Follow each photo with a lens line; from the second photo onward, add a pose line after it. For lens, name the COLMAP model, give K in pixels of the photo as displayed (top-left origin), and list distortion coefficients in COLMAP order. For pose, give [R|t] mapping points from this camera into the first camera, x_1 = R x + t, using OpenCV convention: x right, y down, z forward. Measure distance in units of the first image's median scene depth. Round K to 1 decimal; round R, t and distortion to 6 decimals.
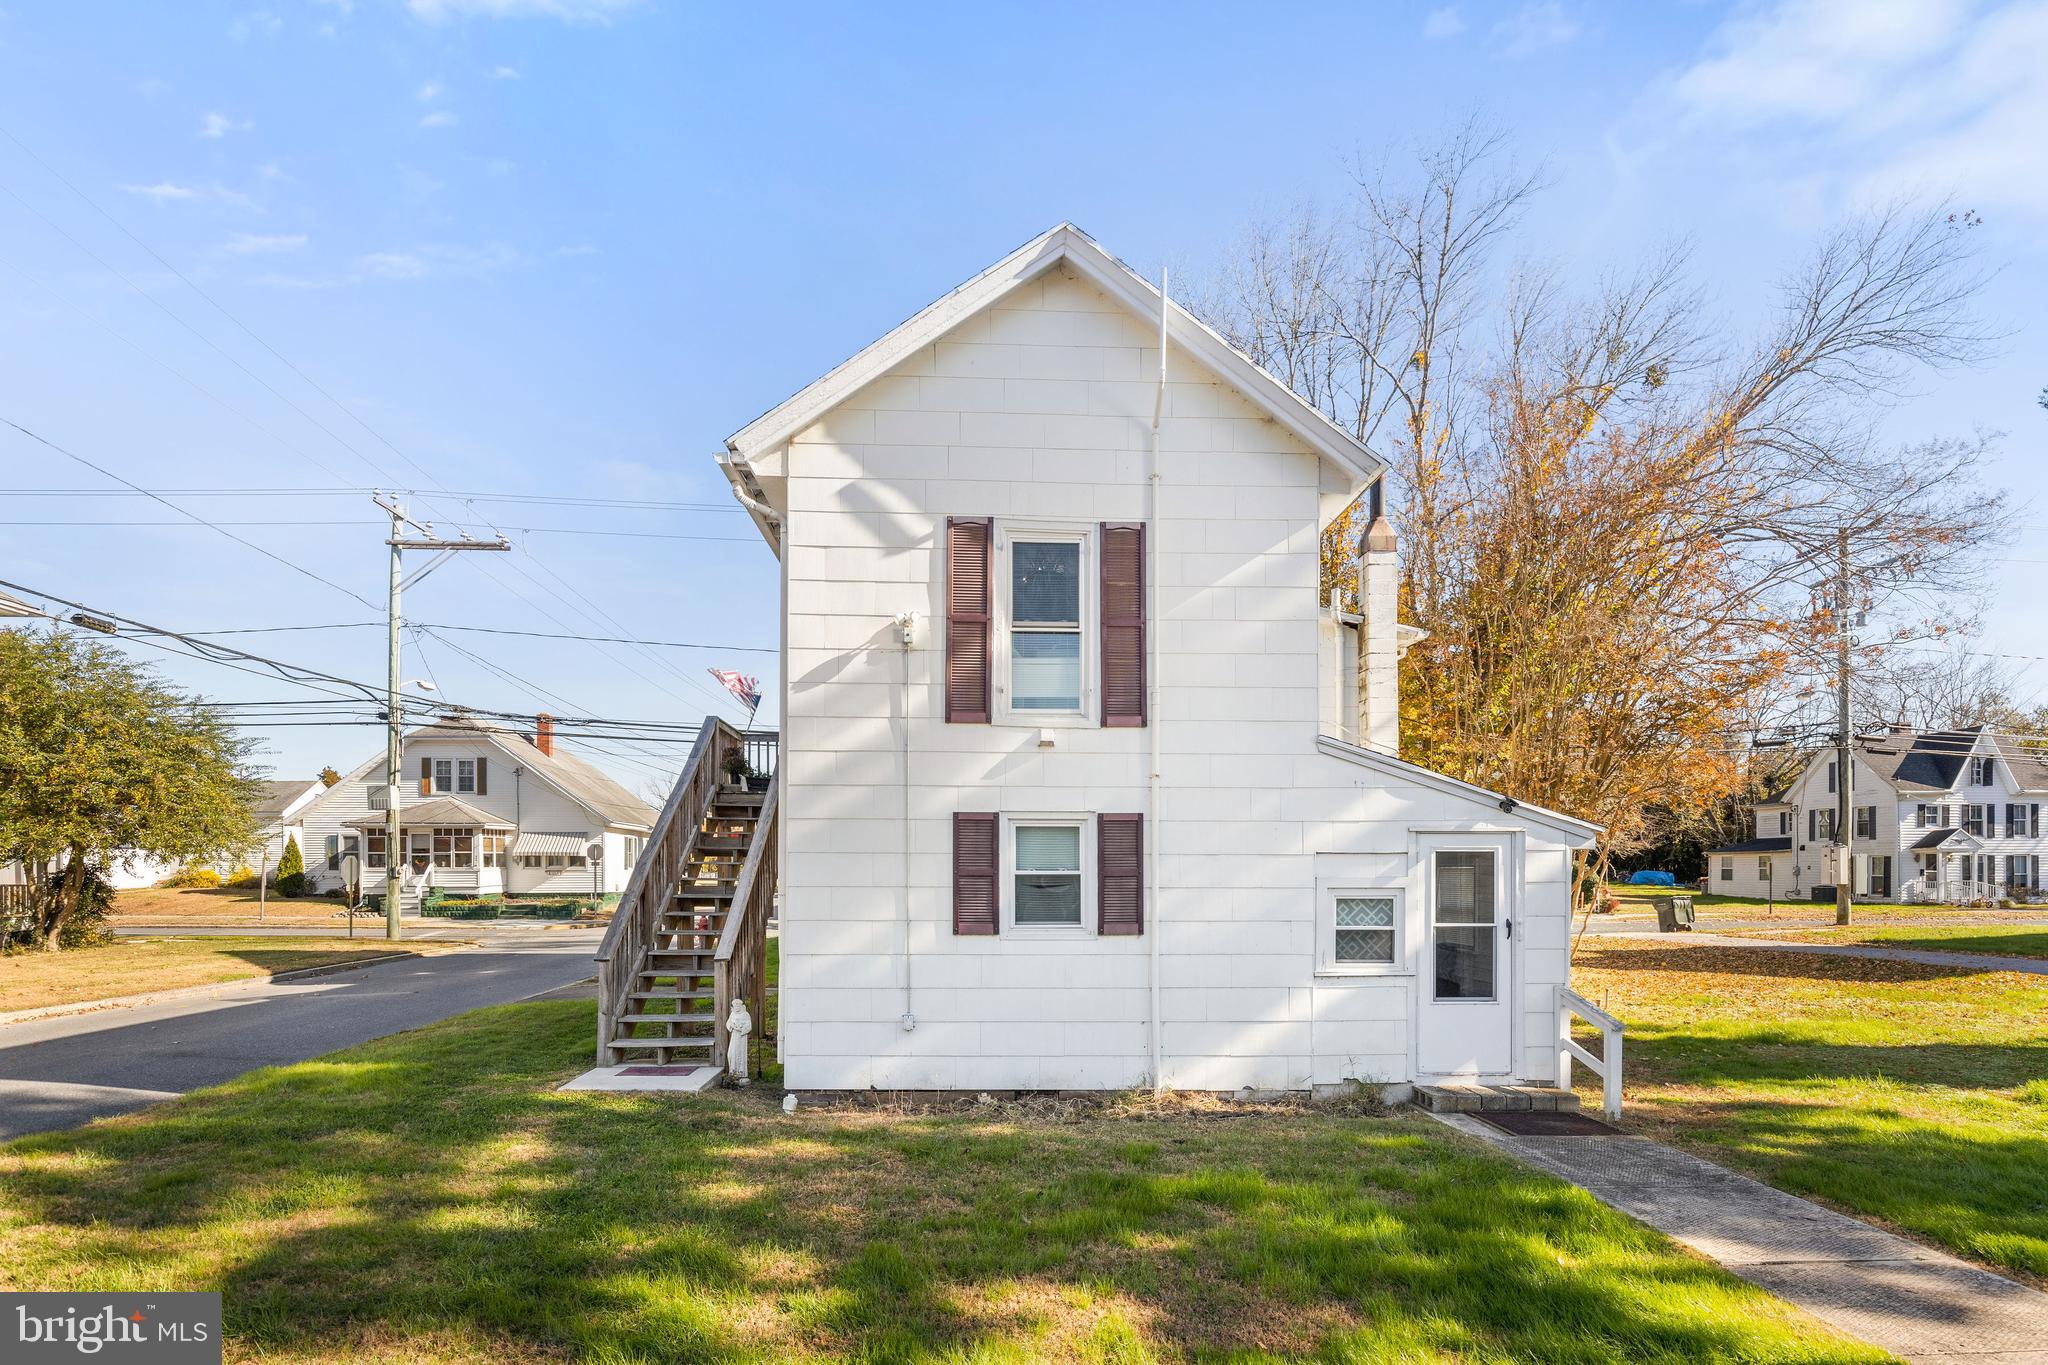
lens RADIAL K [[1040.4, 0, 1024.9], [0, 1040.4, 871.9], [0, 0, 1]] dist [0.003977, 0.000094]
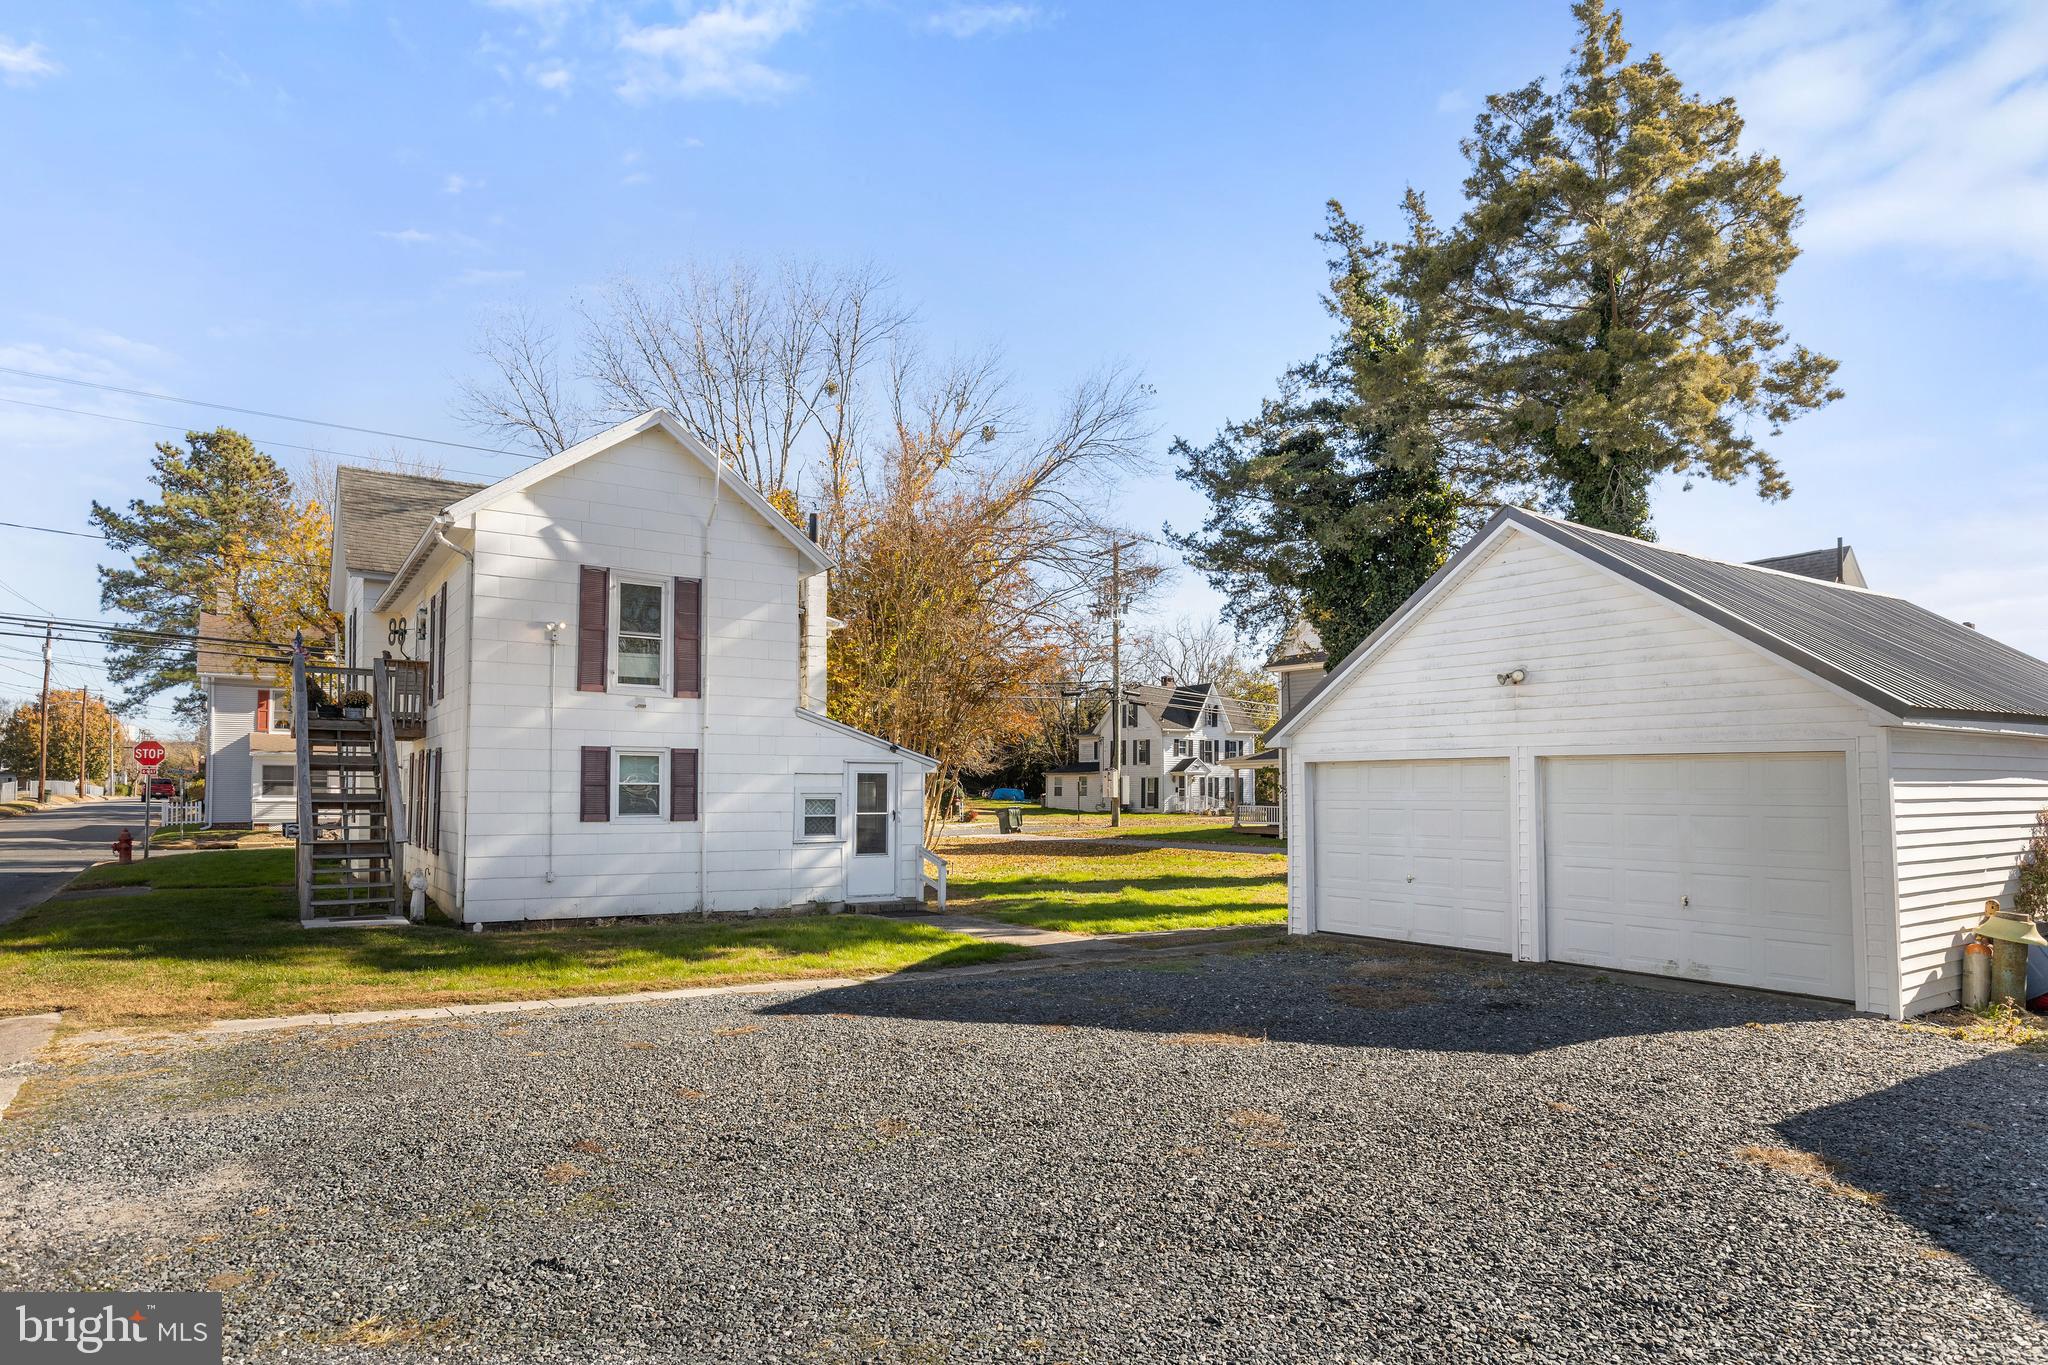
lens RADIAL K [[1159.0, 0, 1011.7], [0, 1159.0, 743.8], [0, 0, 1]] dist [0.000639, 0.000077]
pose [[0.860788, 0.022515, 0.508465, -0.305158], [-0.002234, 0.999179, -0.040461, 0.007608], [-0.508958, 0.033692, 0.860132, -0.663041]]
